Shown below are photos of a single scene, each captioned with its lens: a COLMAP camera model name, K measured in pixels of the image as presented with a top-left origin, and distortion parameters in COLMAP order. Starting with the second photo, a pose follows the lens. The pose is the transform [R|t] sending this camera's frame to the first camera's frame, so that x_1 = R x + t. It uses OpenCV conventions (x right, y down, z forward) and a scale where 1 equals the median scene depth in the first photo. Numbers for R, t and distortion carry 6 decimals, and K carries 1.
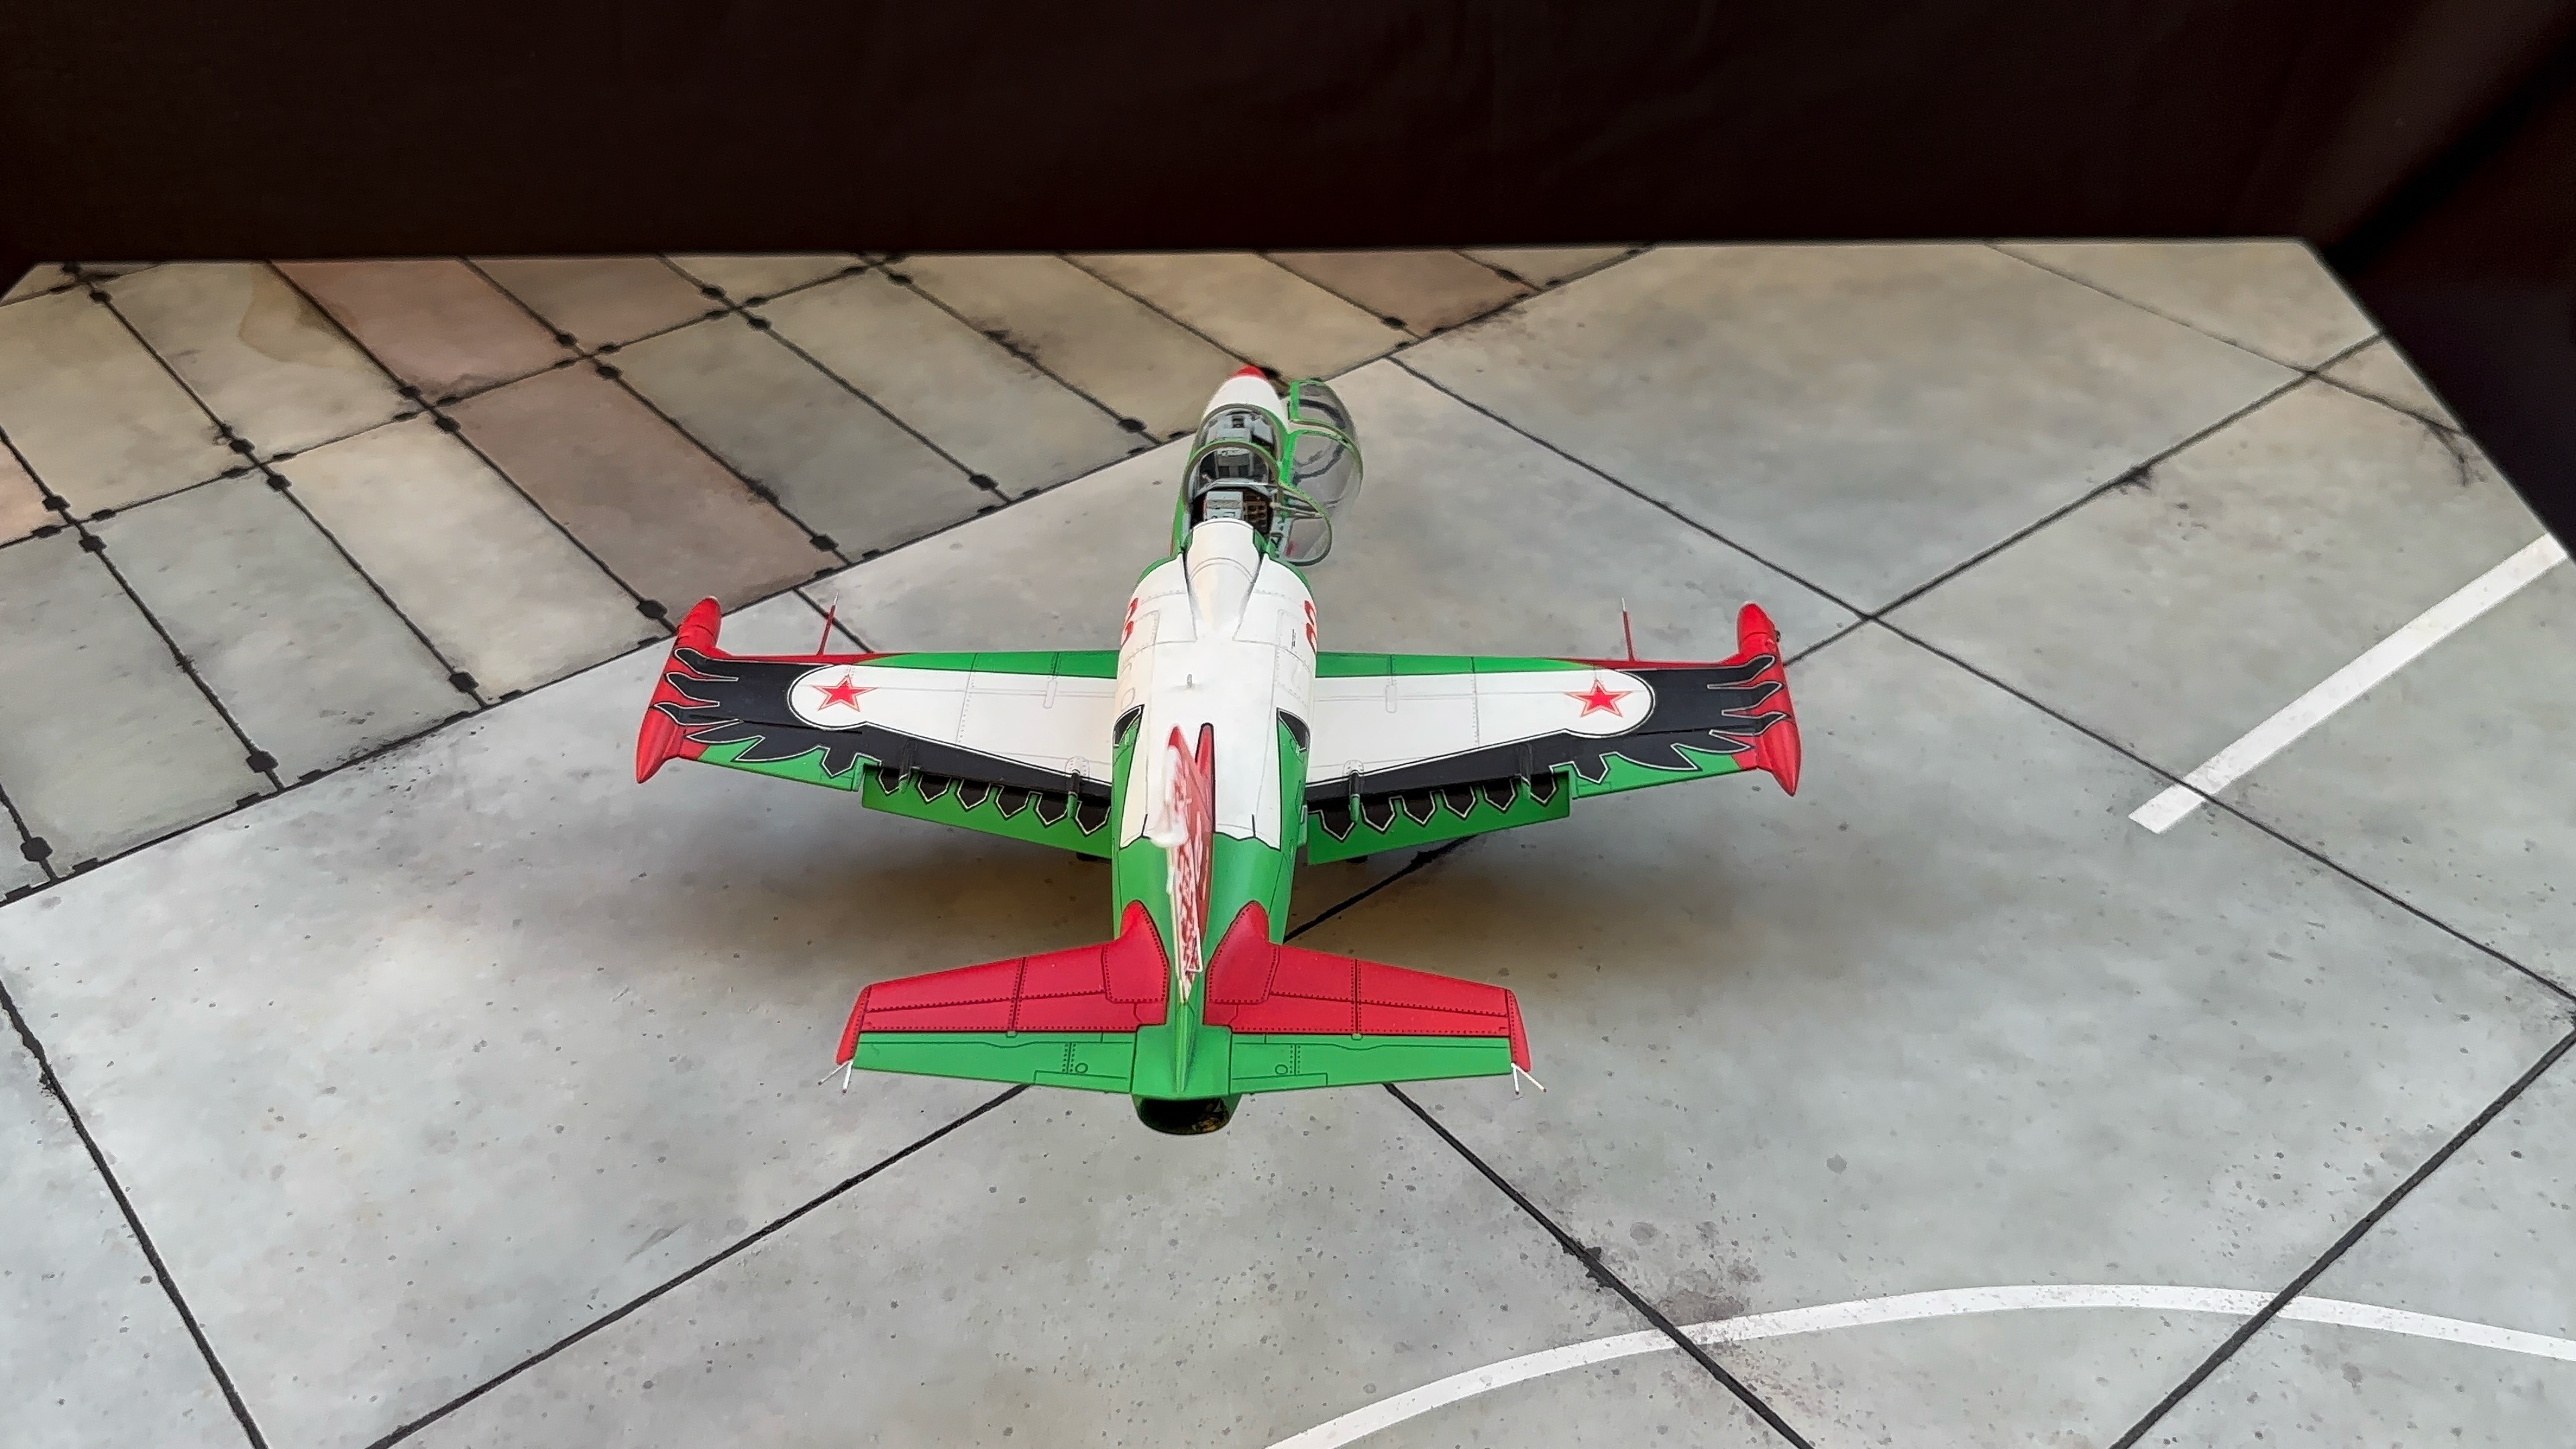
lens RADIAL K [[2363.0, 0, 1279.8], [0, 2363.0, 722.6], [0, 0, 1]] dist [-0.022035, 0.000000]
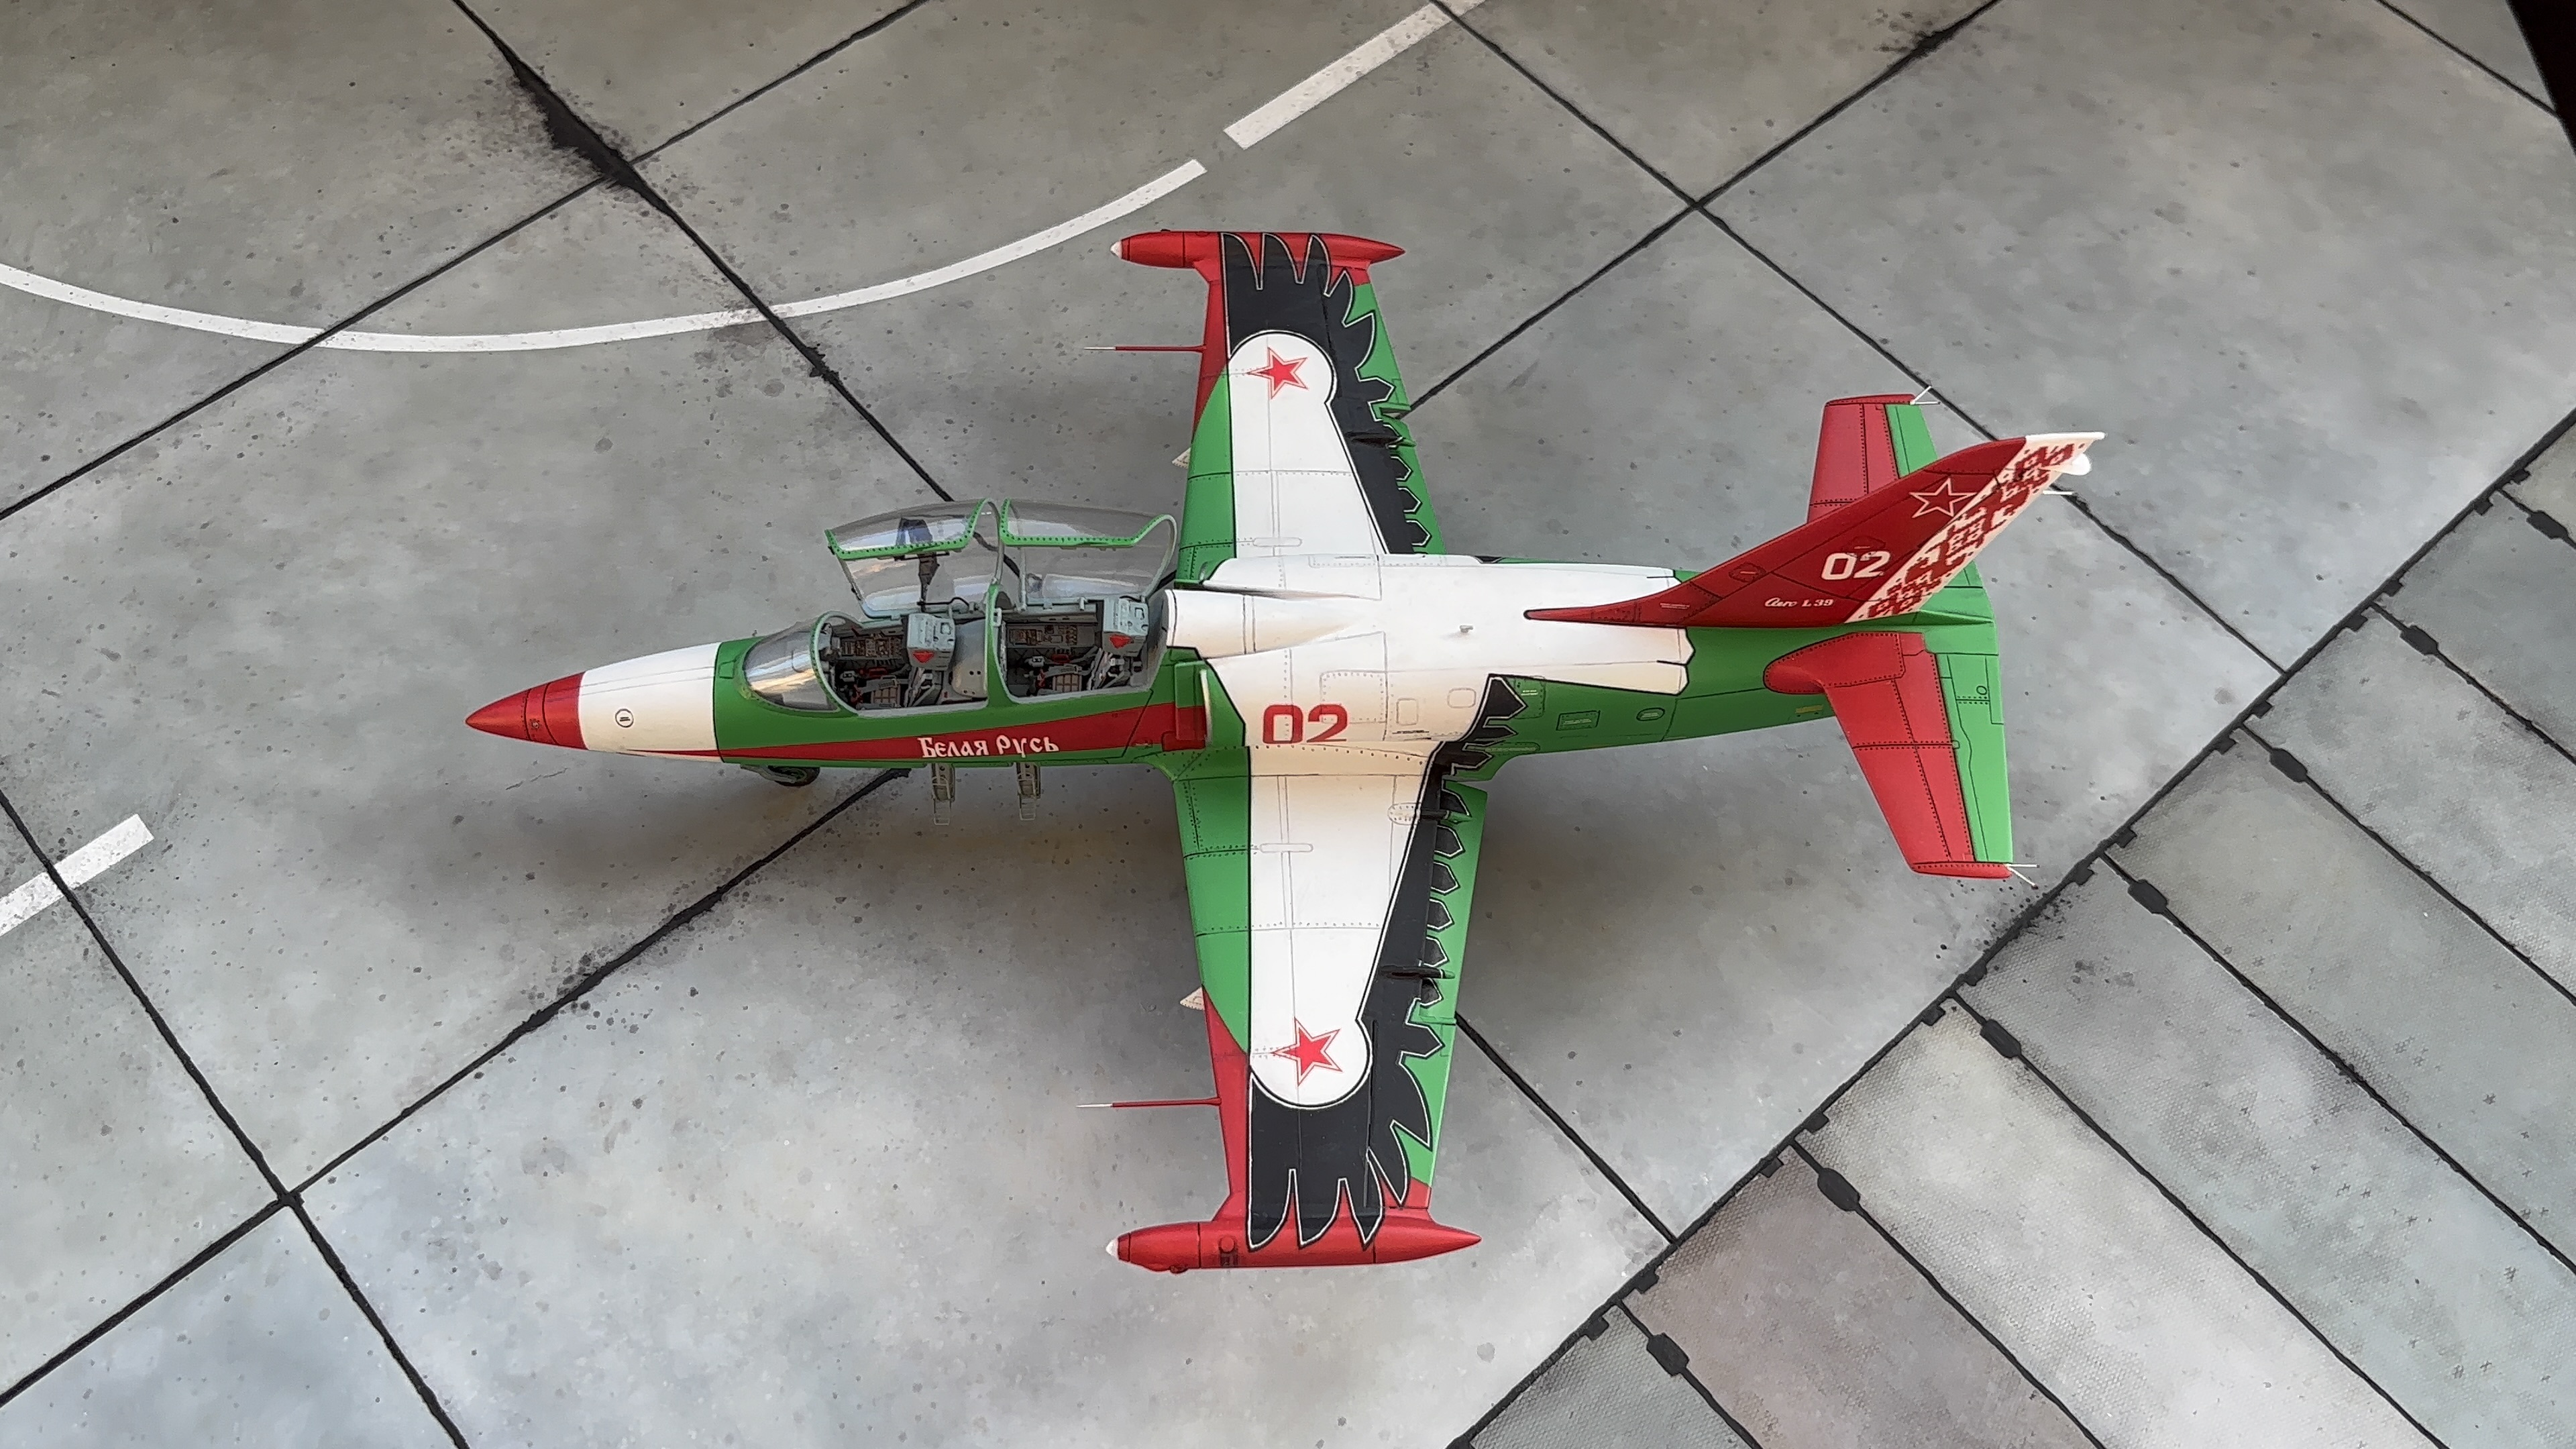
lens RADIAL K [[2363.0, 0, 1262.8], [0, 2363.0, 742.2], [0, 0, 1]] dist [-0.022035, 0.000000]
pose [[-0.999187, 0.017849, -0.036162, -0.057183], [-0.038032, -0.118857, 0.992183, -0.964240], [0.013411, 0.992751, 0.119439, 0.900614]]
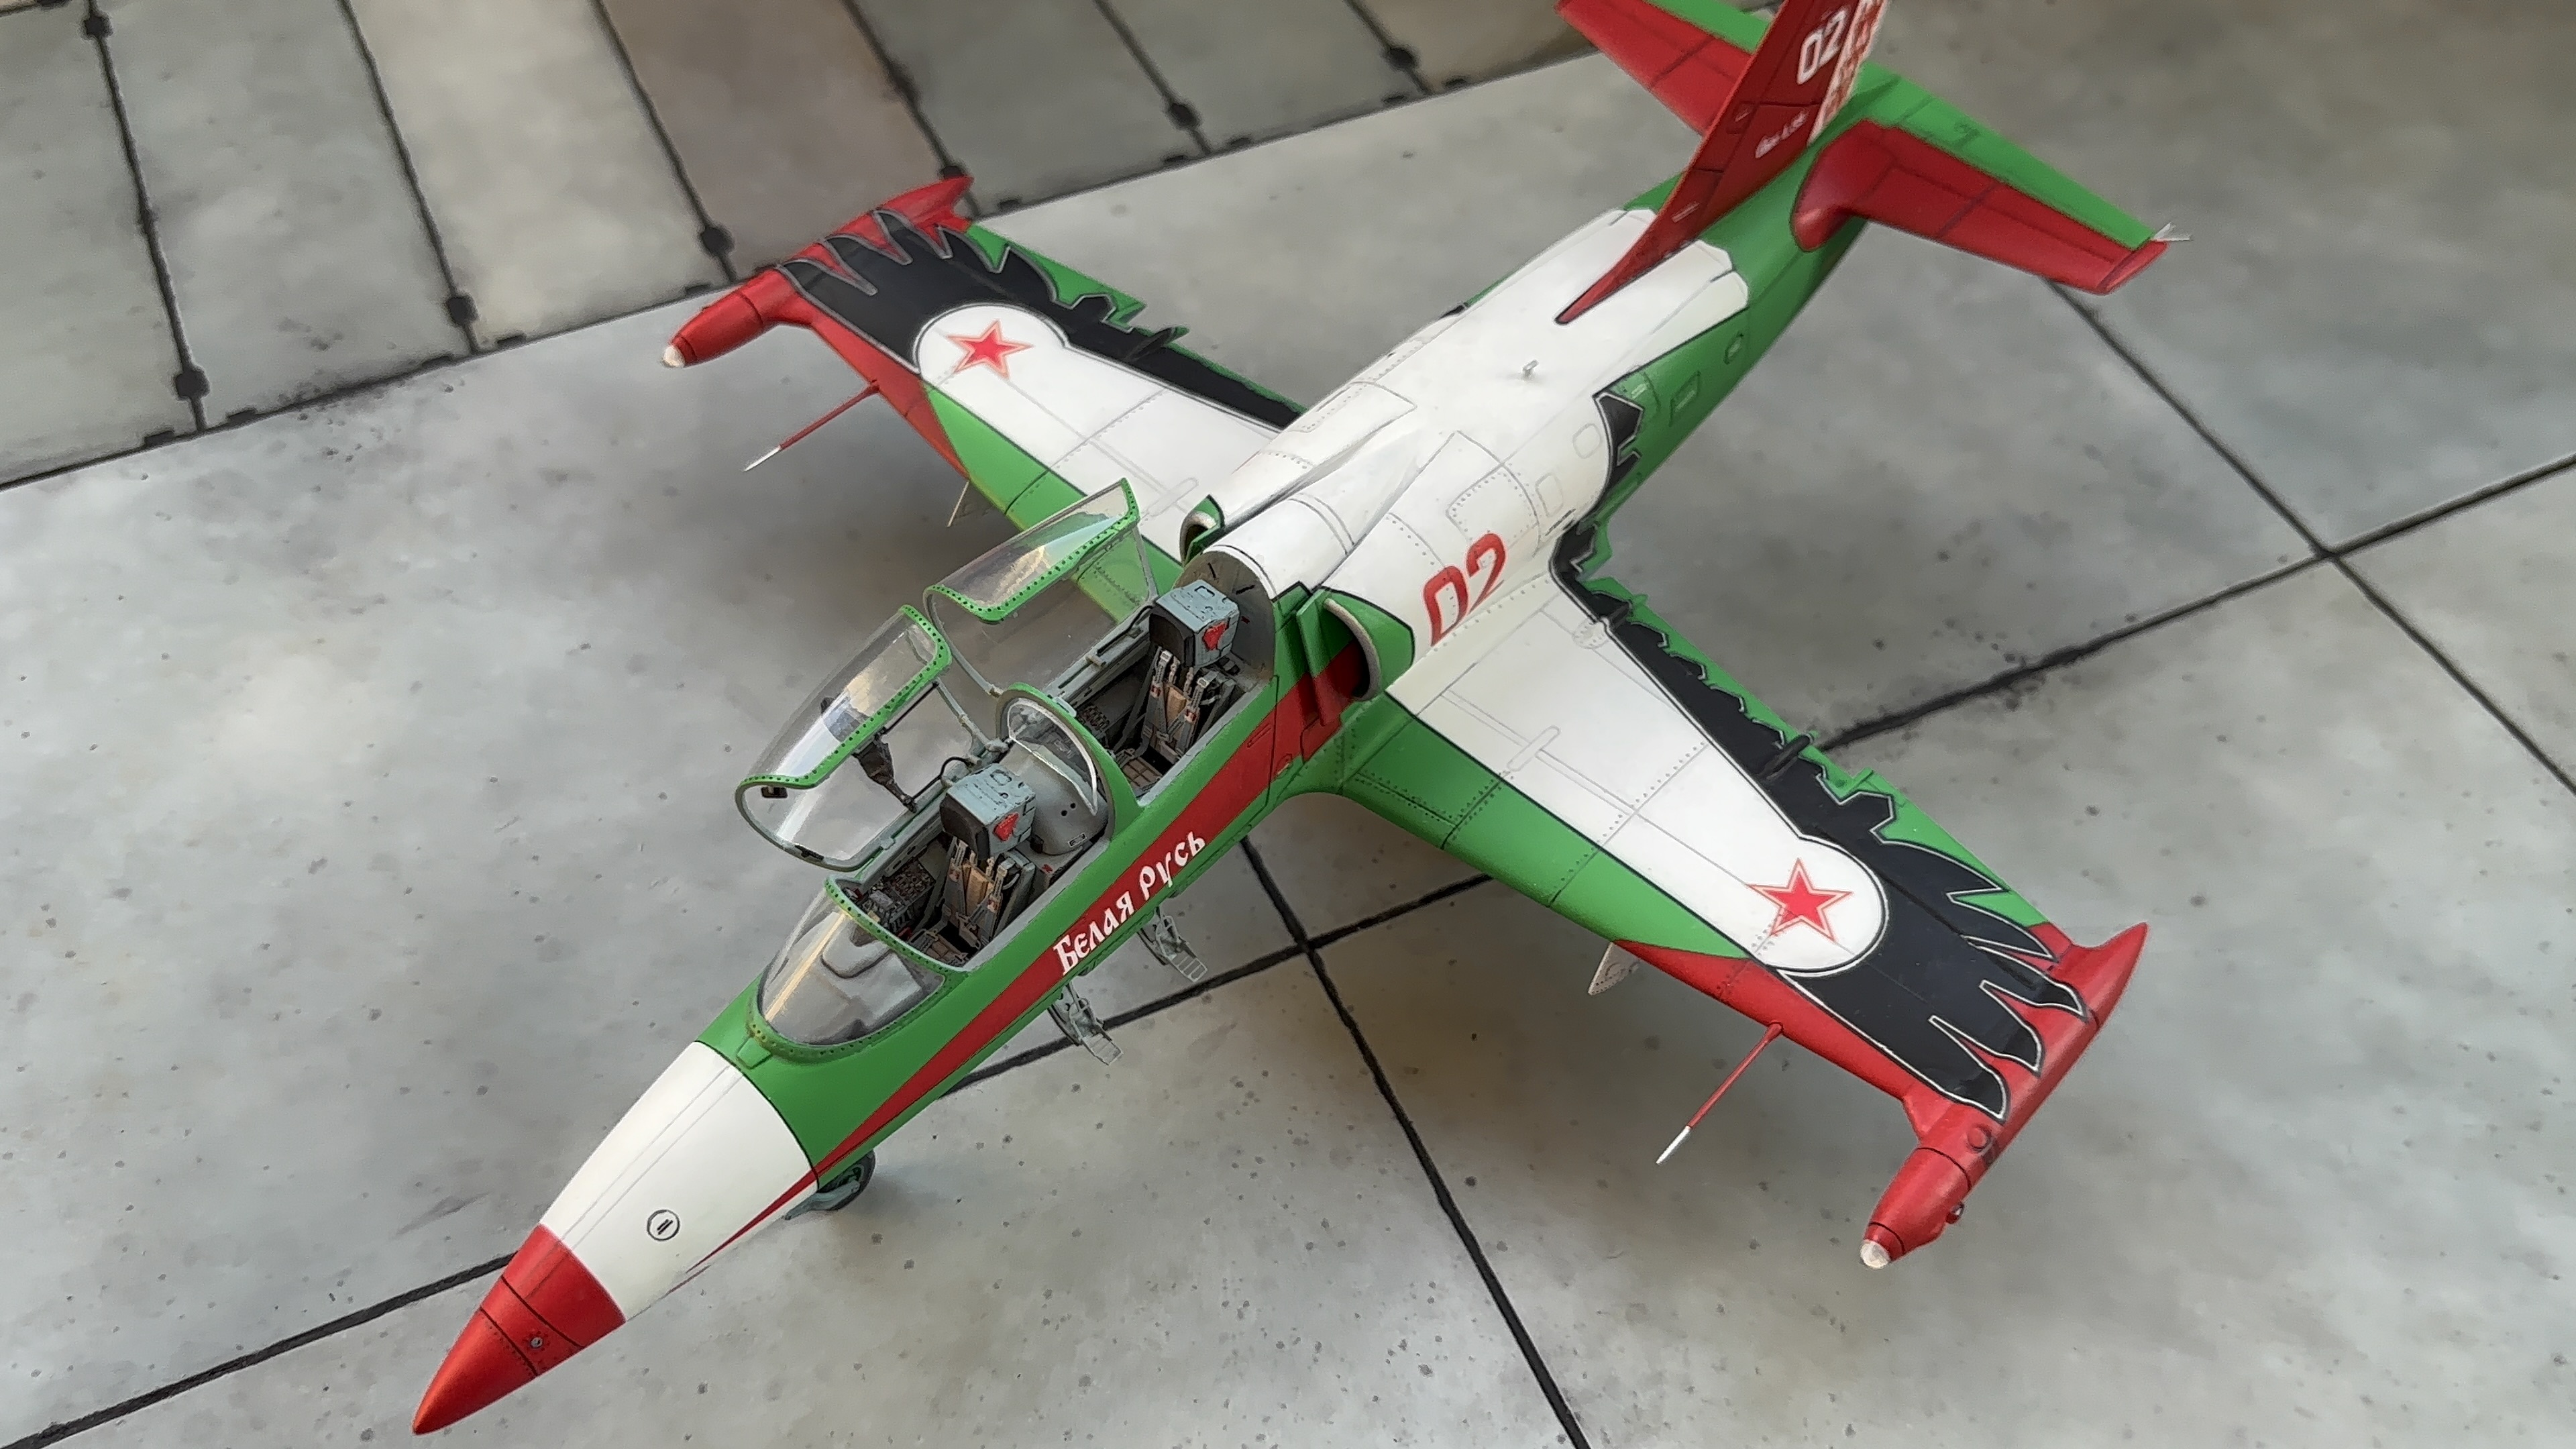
lens RADIAL K [[2363.0, 0, 1291.5], [0, 2363.0, 750.1], [0, 0, 1]] dist [-0.022035, 0.000000]
pose [[0.970034, 0.201387, -0.135929, 0.066708], [-0.161010, 0.951787, 0.261108, -0.144968], [0.181959, -0.231397, 0.955691, 0.305407]]
